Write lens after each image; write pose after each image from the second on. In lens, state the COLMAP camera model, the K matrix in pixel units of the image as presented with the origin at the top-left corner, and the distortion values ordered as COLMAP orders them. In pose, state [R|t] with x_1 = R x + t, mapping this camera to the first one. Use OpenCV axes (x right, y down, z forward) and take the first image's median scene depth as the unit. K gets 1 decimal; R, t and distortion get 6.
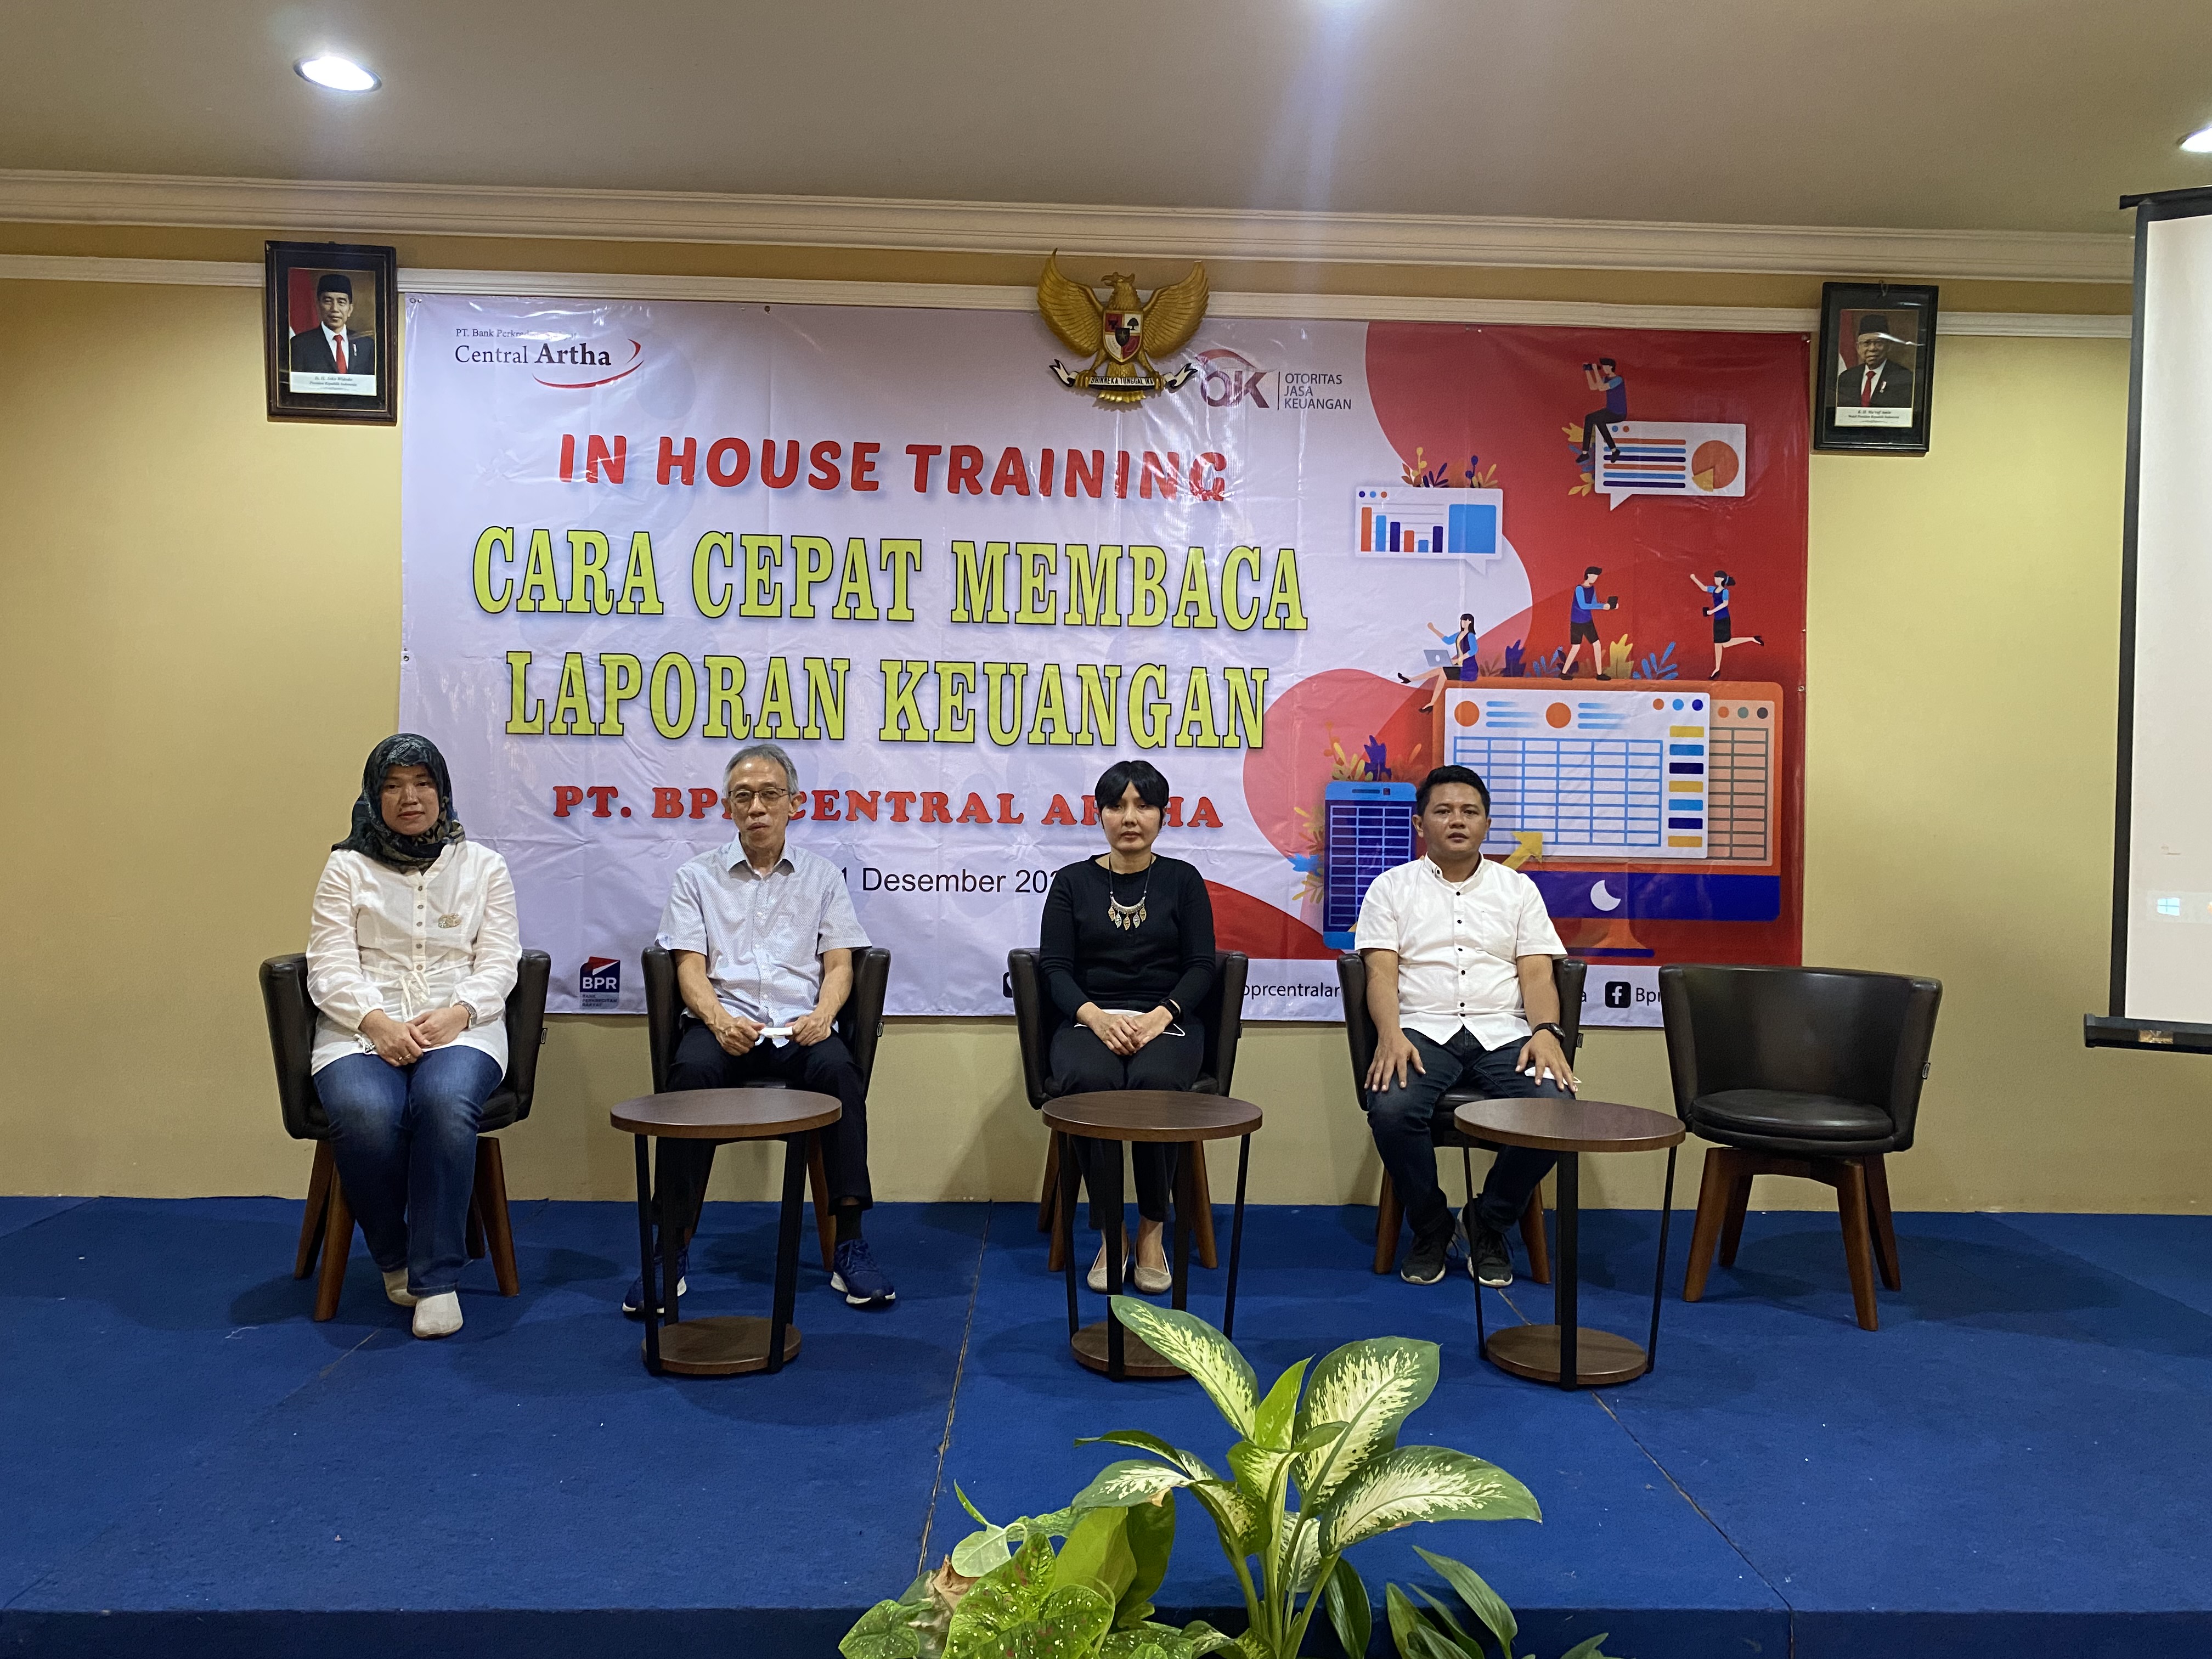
lens RADIAL K [[1672.0, 0, 1118.7], [0, 1672.0, 825.8], [0, 0, 1]] dist [0.143375, -0.343658]
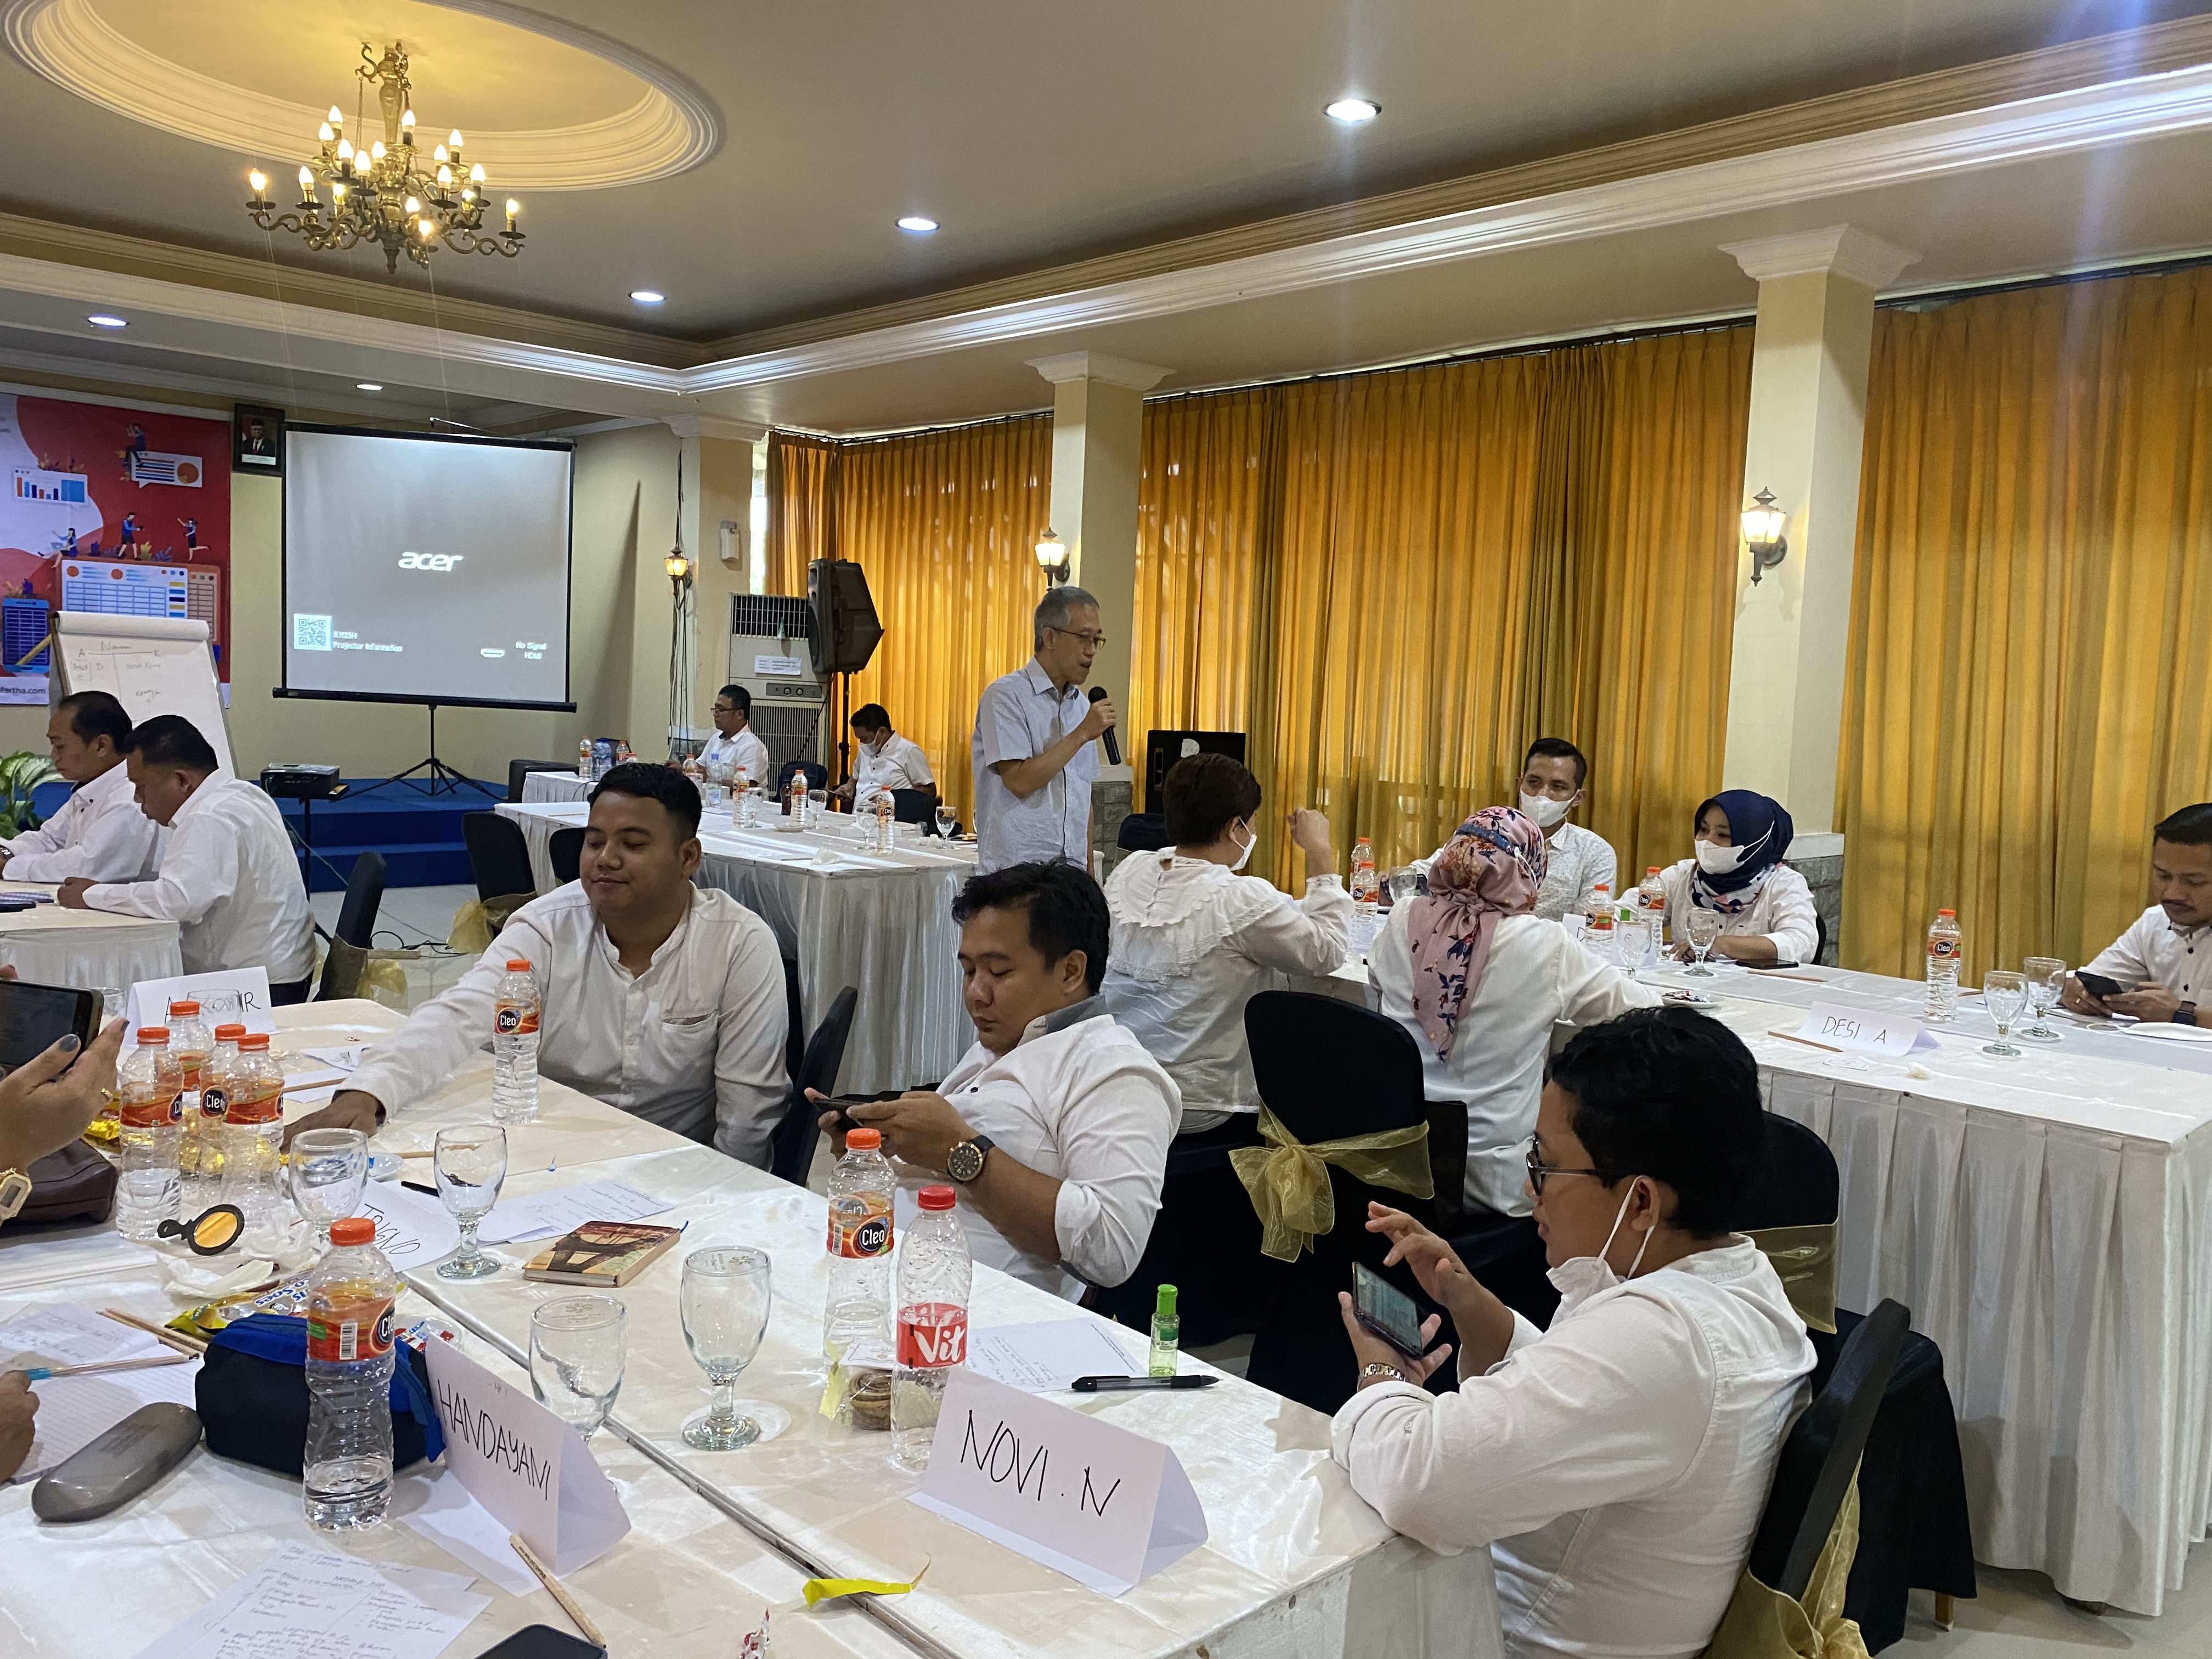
lens RADIAL K [[1679.7, 0, 1100.7], [0, 1679.7, 815.1], [0, 0, 1]] dist [0.059493, -0.076627]
pose [[0.746735, -0.038586, 0.664001, -0.306649], [-0.031186, 0.995187, 0.092903, 0.006095], [-0.664390, -0.090081, 0.741938, -1.729694]]
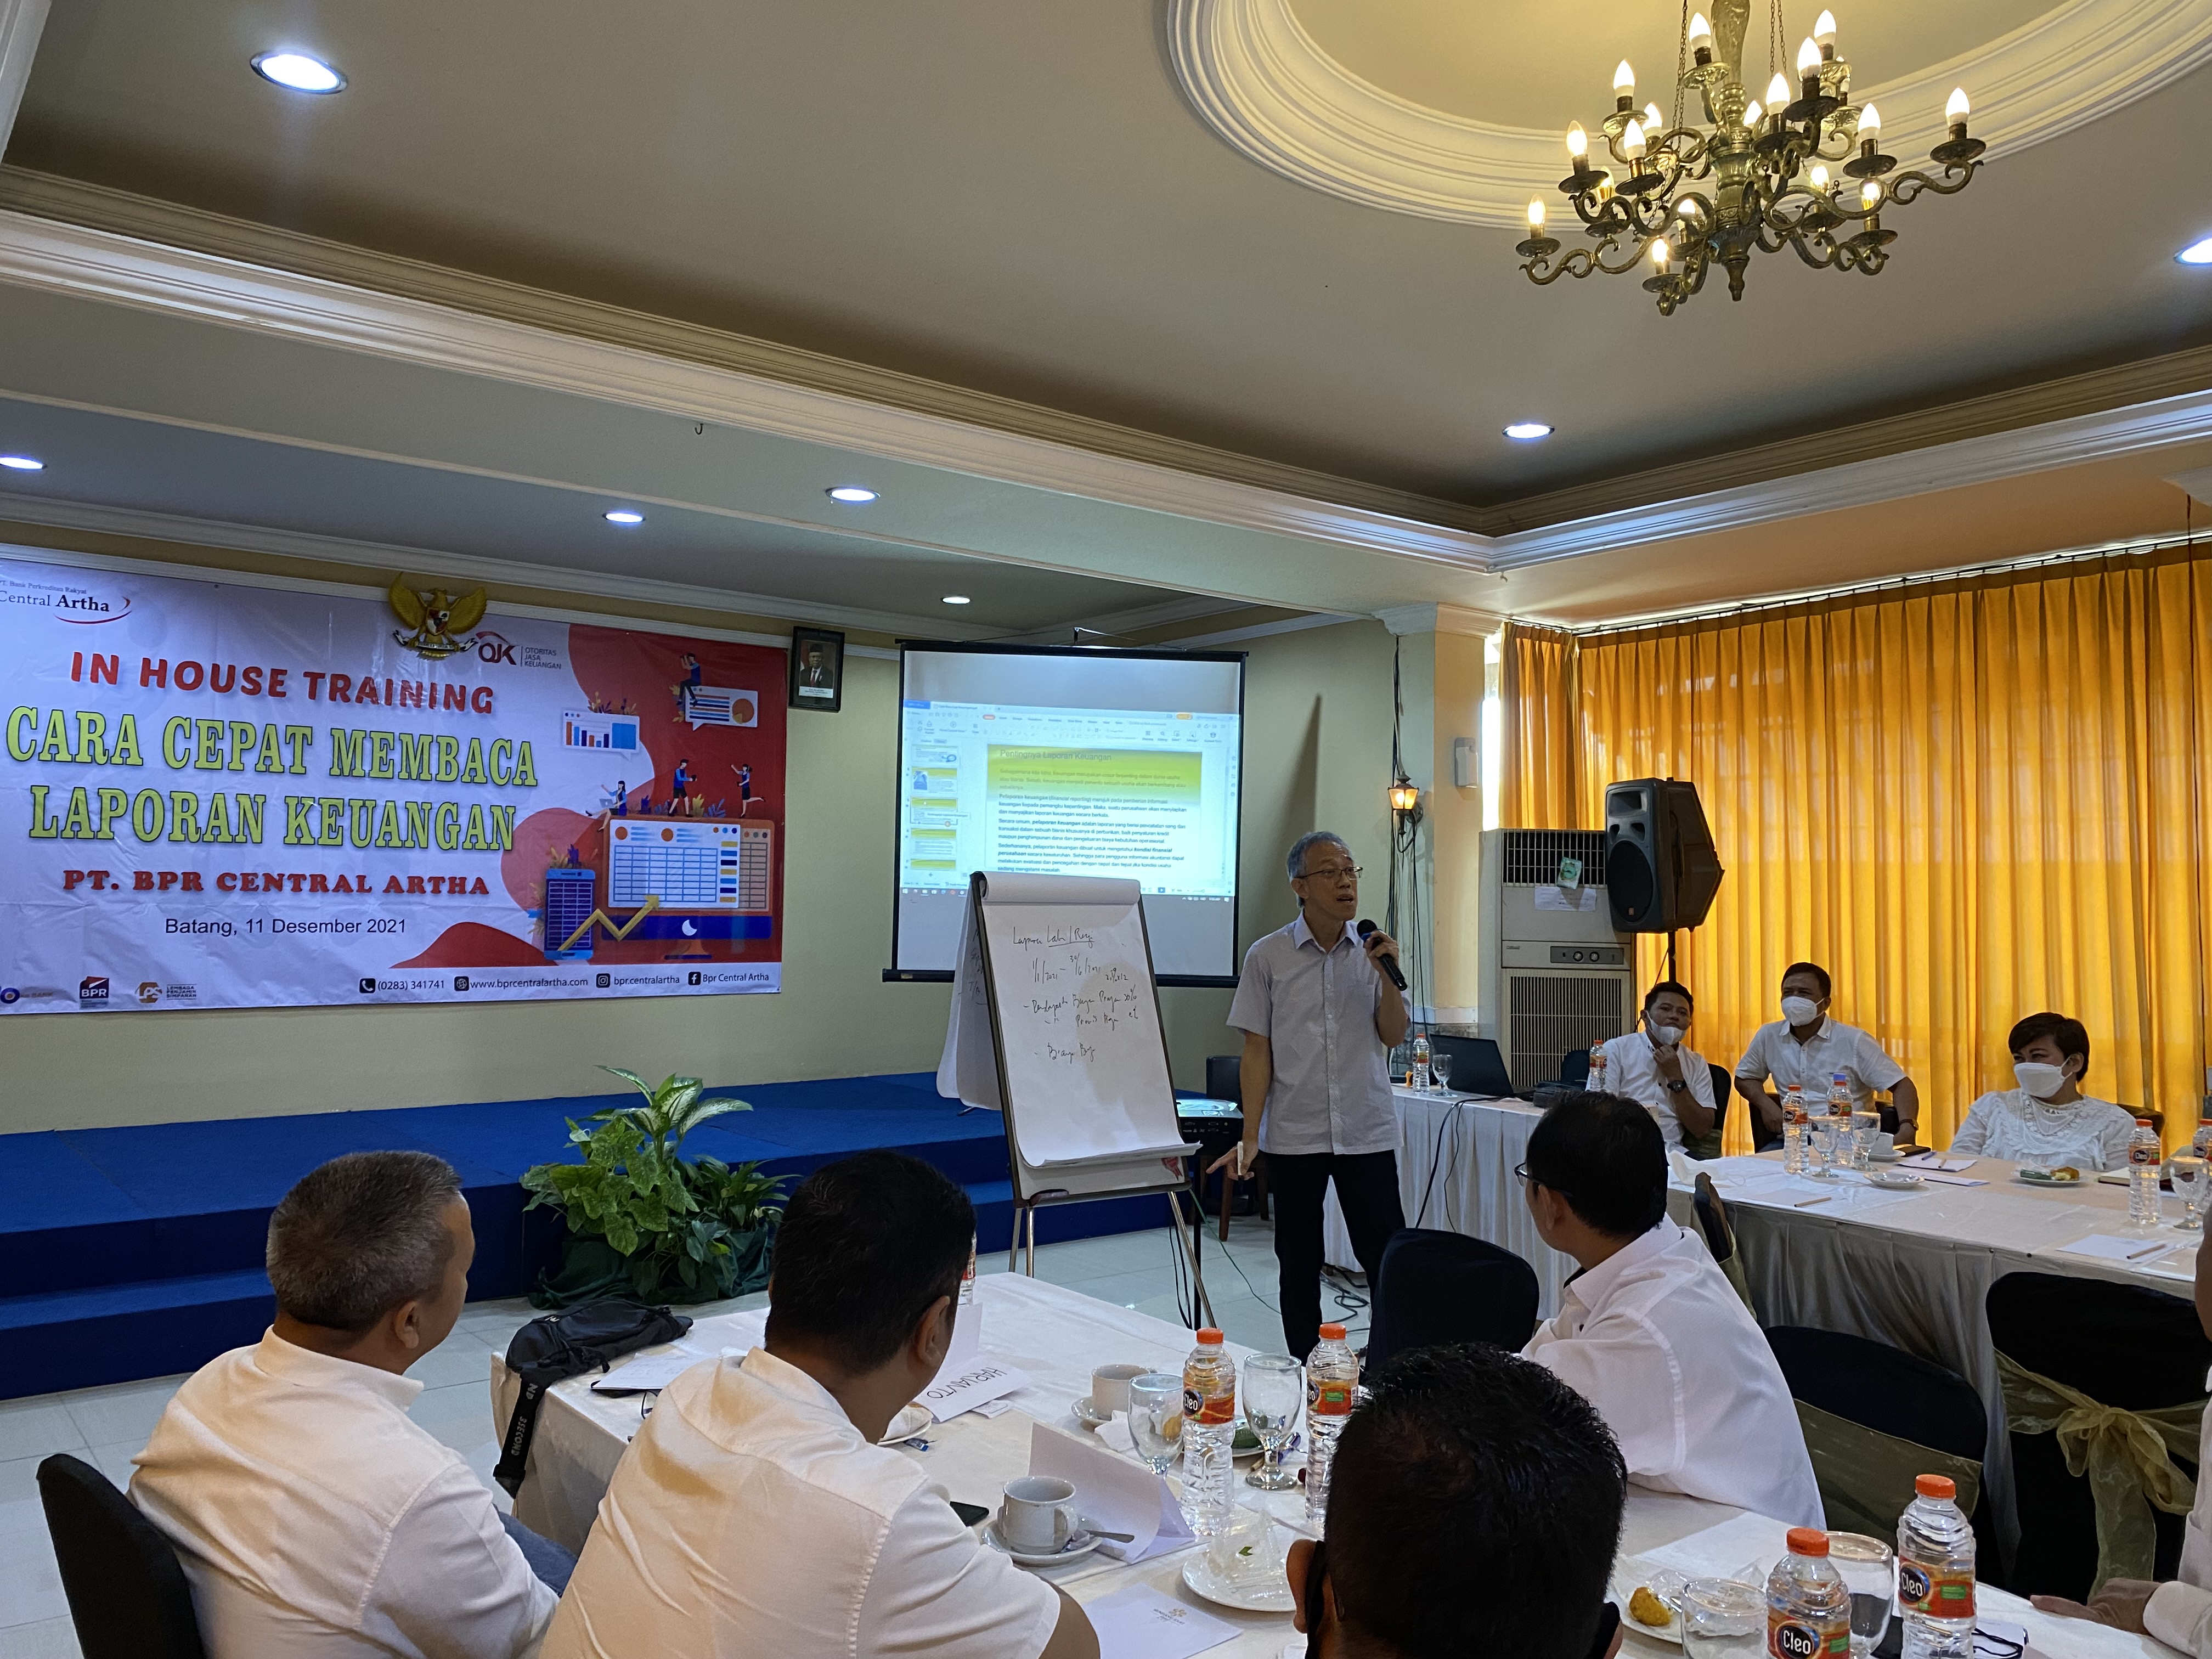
lens RADIAL K [[1657.9, 0, 1152.9], [0, 1657.9, 815.0], [0, 0, 1]] dist [-0.026764, 0.001664]
pose [[0.792568, 0.022792, 0.609357, -0.458042], [0.001912, 0.999203, -0.039861, -0.011862], [-0.609780, 0.032758, 0.791893, -0.847893]]
